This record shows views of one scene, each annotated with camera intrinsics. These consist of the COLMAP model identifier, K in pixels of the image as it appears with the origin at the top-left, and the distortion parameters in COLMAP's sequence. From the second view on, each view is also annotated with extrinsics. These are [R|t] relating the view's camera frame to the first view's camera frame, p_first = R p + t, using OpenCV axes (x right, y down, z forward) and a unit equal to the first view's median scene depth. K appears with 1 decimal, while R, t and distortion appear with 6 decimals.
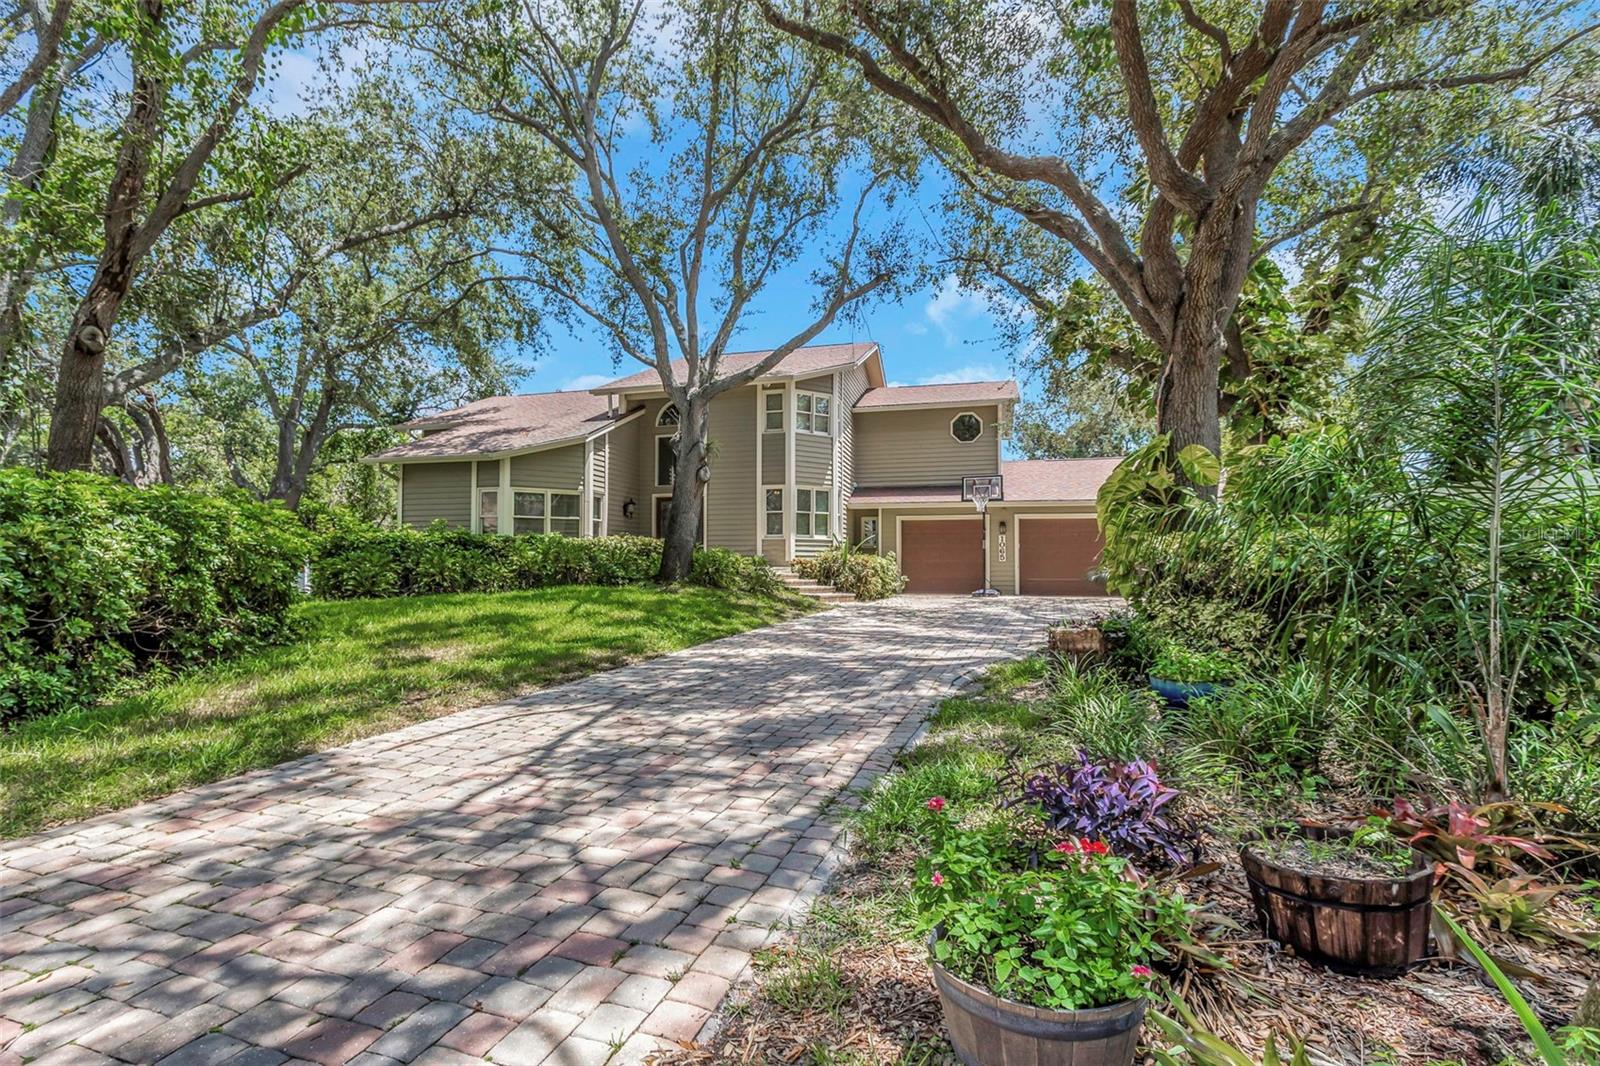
lens RADIAL K [[771.5, 0, 800.0], [0, 771.5, 533.0], [0, 0, 1]] dist [-0.000584, -0.000272]
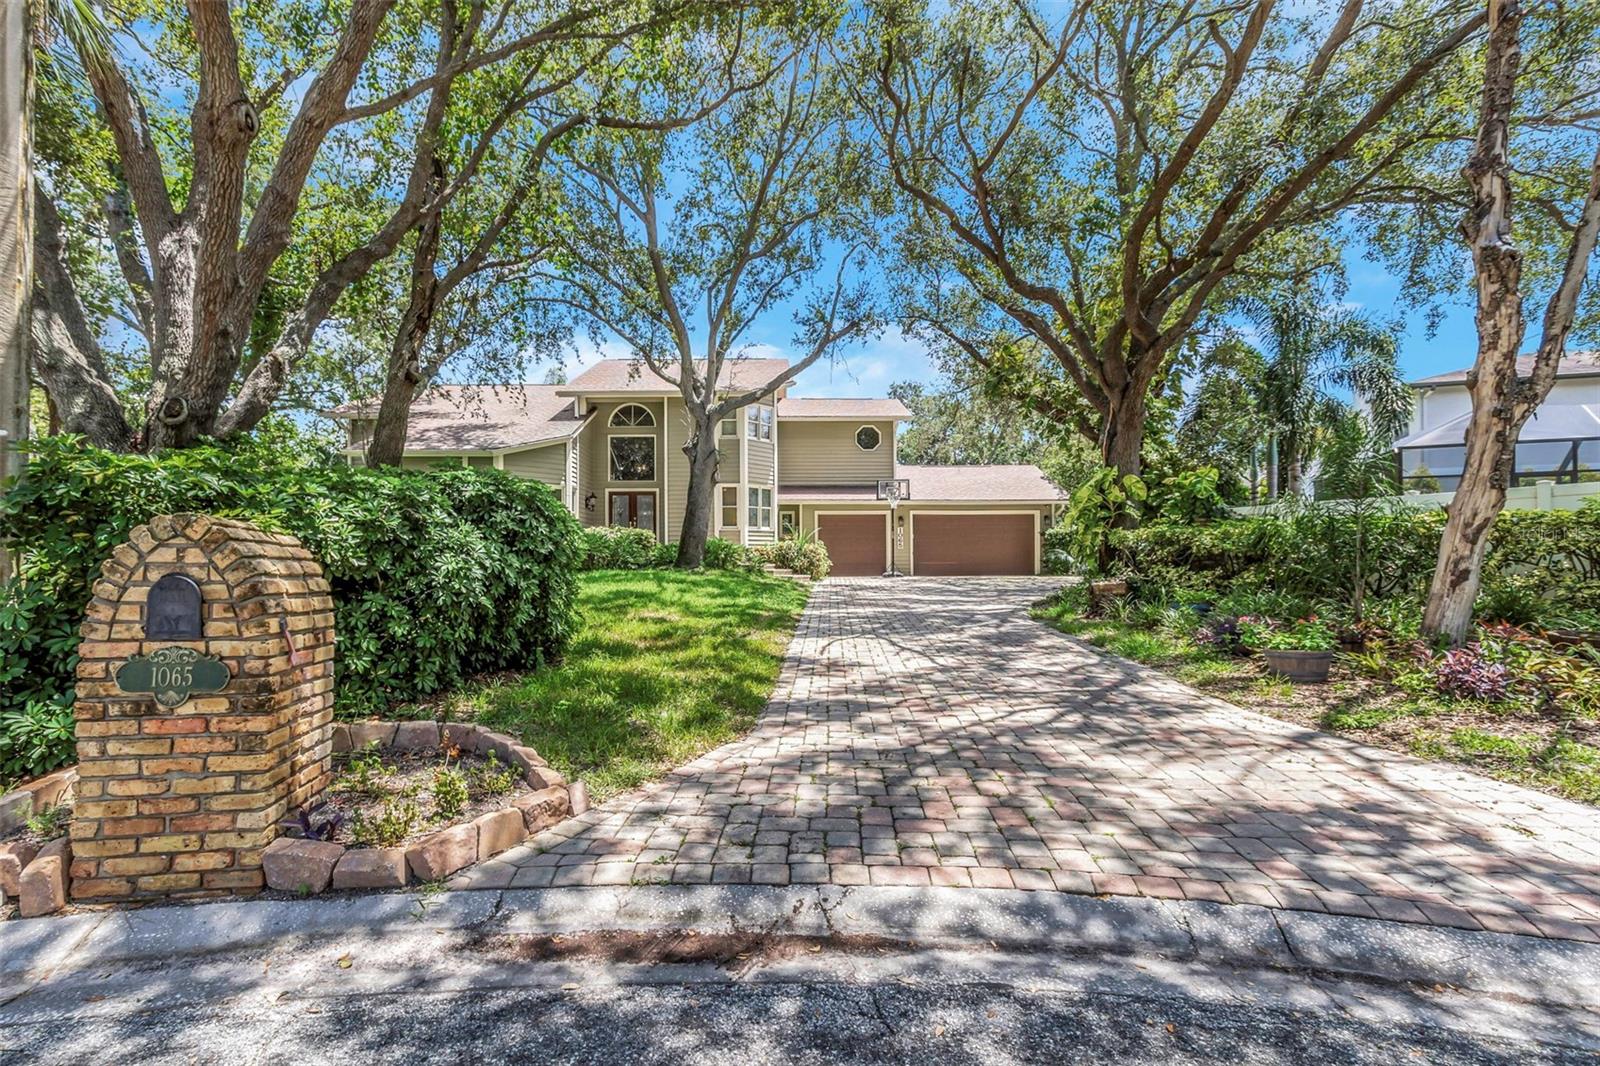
lens RADIAL K [[807.0, 0, 800.0], [0, 807.0, 533.0], [0, 0, 1]] dist [0.004376, 0.000193]
pose [[0.950749, 0.000872, 0.309960, -0.308227], [-0.005127, 0.999903, 0.012914, -0.004075], [-0.309918, -0.013867, 0.950662, -0.187927]]
